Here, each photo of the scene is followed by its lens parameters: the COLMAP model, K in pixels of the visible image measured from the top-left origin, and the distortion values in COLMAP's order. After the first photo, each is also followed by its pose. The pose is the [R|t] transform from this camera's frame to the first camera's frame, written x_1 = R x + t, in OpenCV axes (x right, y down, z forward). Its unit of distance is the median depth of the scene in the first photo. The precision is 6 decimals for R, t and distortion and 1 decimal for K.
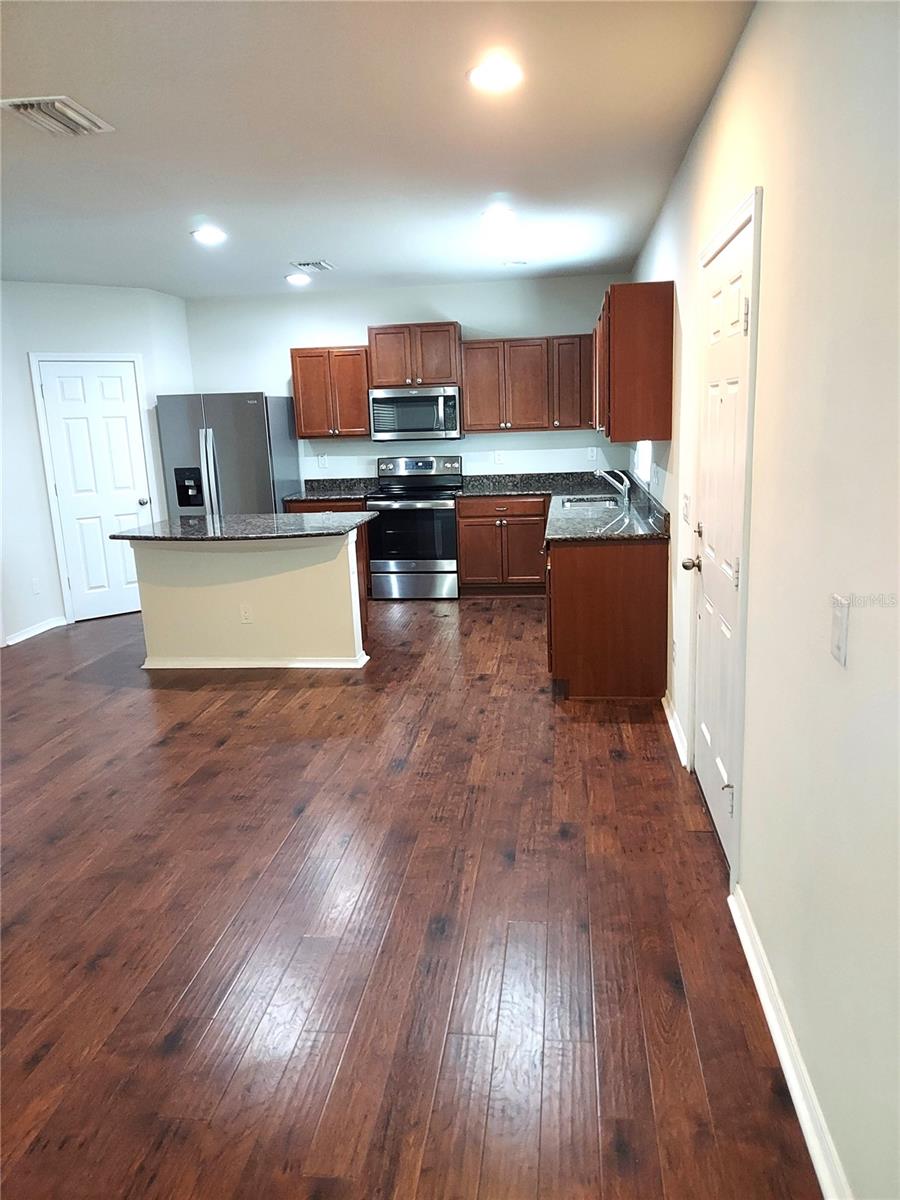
lens RADIAL K [[875.9, 0, 456.9], [0, 875.9, 603.4], [0, 0, 1]] dist [0.056924, -0.061149]
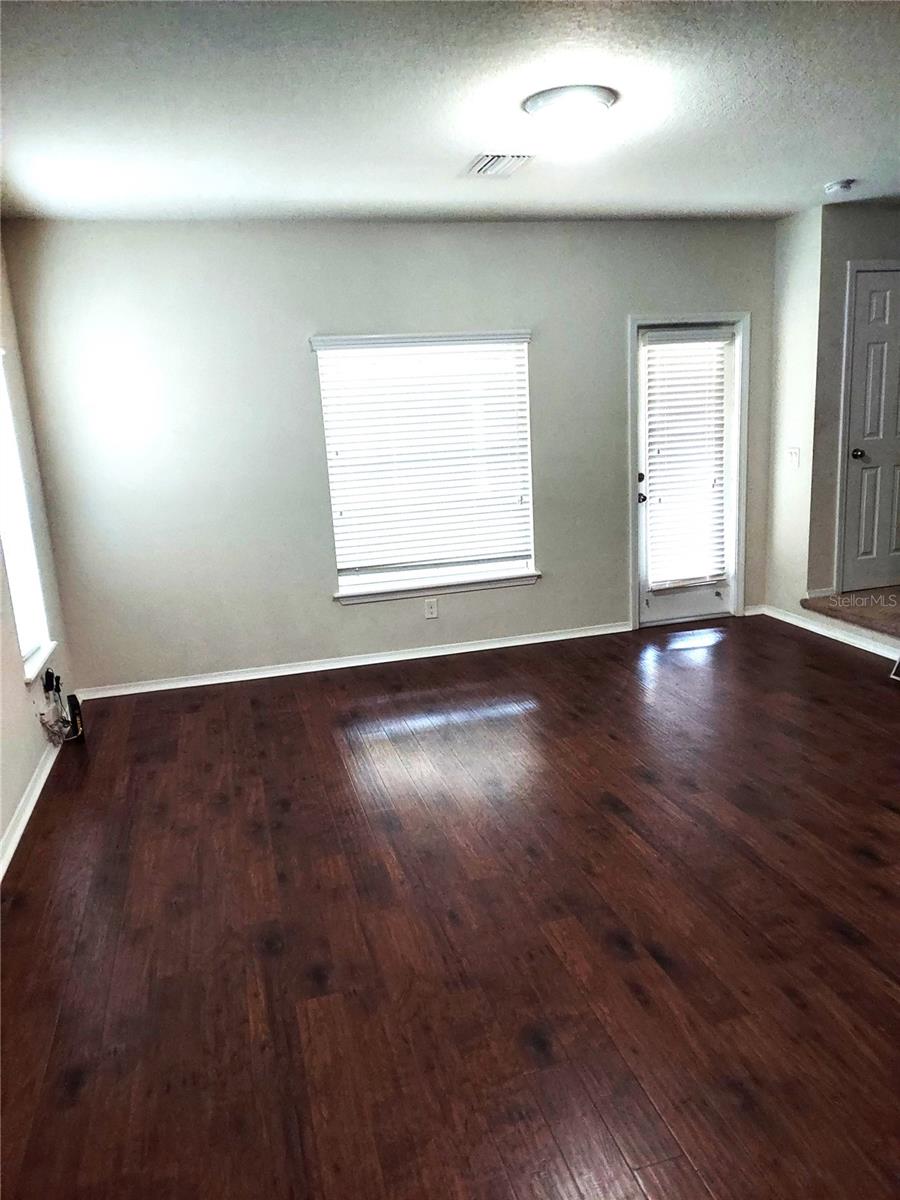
lens RADIAL K [[875.9, 0, 456.8], [0, 875.9, 606.7], [0, 0, 1]] dist [0.056924, -0.061149]
pose [[-0.920522, 0.168575, -0.352451, 0.011259], [0.002708, 0.904853, 0.425715, -0.153360], [0.390681, 0.390925, -0.833394, 0.682623]]
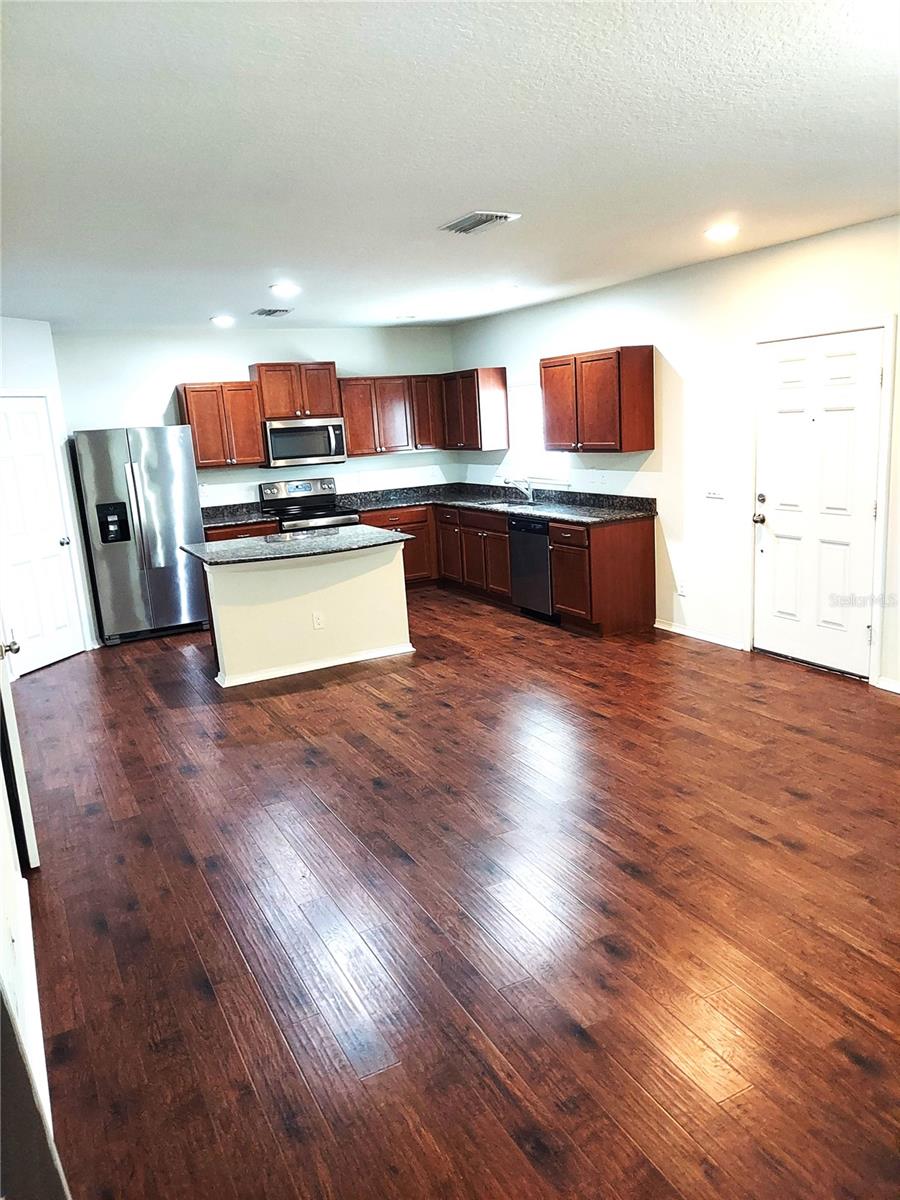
lens RADIAL K [[875.9, 0, 457.7], [0, 875.9, 604.1], [0, 0, 1]] dist [0.056924, -0.061149]
pose [[0.821275, -0.133944, 0.554586, -0.754269], [0.150970, 0.988422, 0.015156, 0.001549], [-0.550195, 0.071279, 0.831988, -0.036315]]
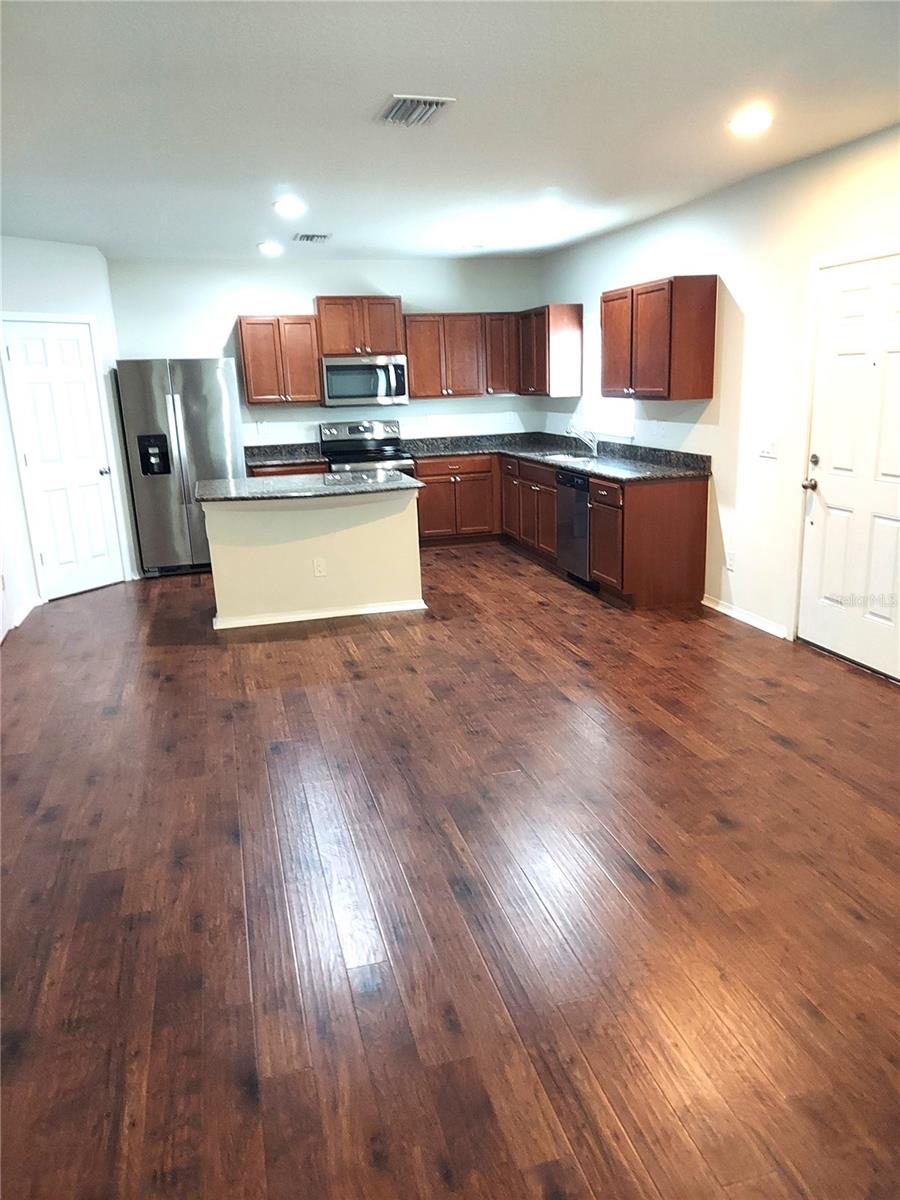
lens RADIAL K [[875.9, 0, 457.3], [0, 875.9, 603.4], [0, 0, 1]] dist [0.056924, -0.061149]
pose [[0.924614, -0.088365, 0.370513, -0.511199], [0.079152, 0.996058, 0.040029, 0.027565], [-0.372590, -0.007685, 0.927964, -0.052200]]
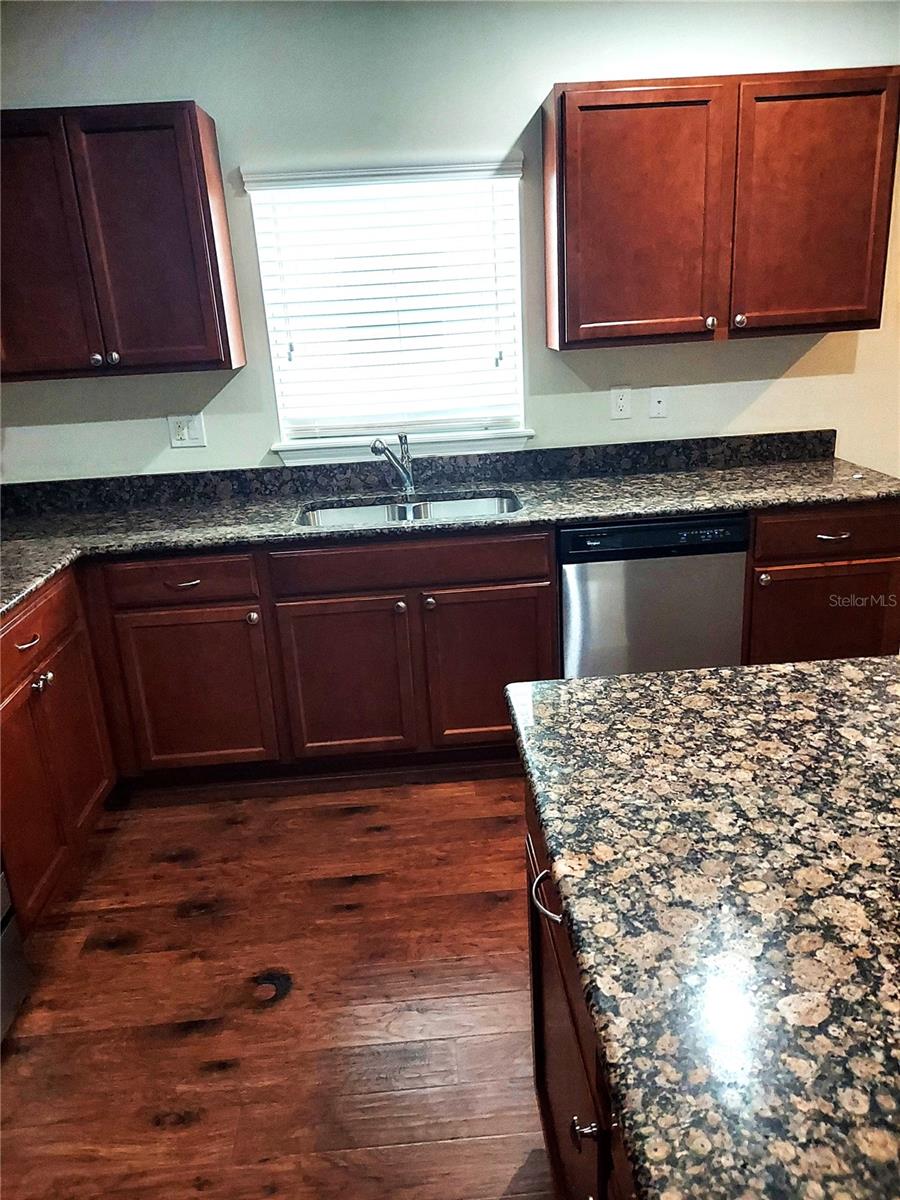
lens RADIAL K [[875.9, 0, 451.9], [0, 875.9, 602.1], [0, 0, 1]] dist [0.056924, -0.061149]
pose [[-0.177962, -0.268088, 0.946815, -0.369785], [0.270846, 0.911666, 0.309044, -0.241838], [-0.946030, 0.311439, -0.089631, 1.201137]]
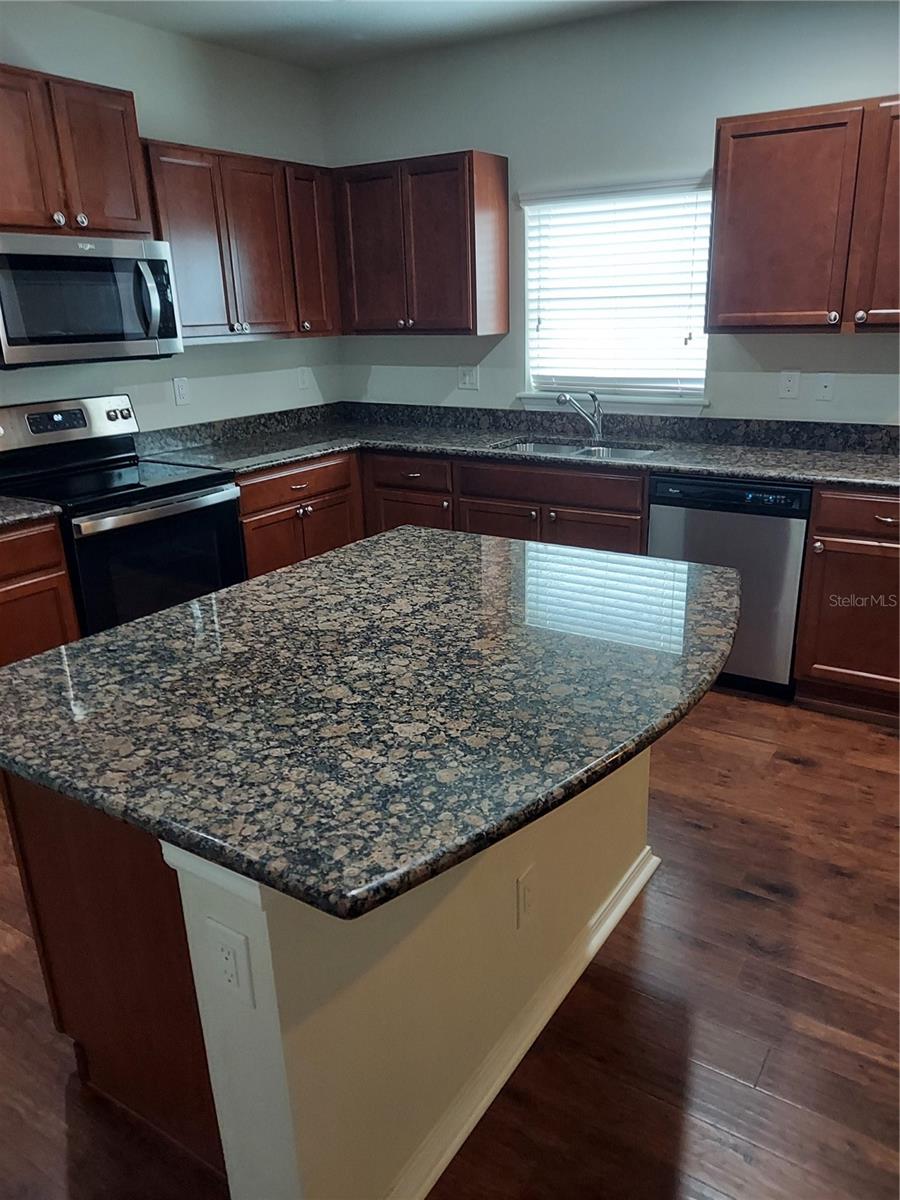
lens RADIAL K [[875.9, 0, 465.8], [0, 875.9, 607.1], [0, 0, 1]] dist [0.056924, -0.061149]
pose [[0.431944, -0.270776, 0.860294, -0.531583], [0.200177, 0.958859, 0.201293, -0.170322], [-0.879406, 0.085263, 0.468376, 0.905661]]
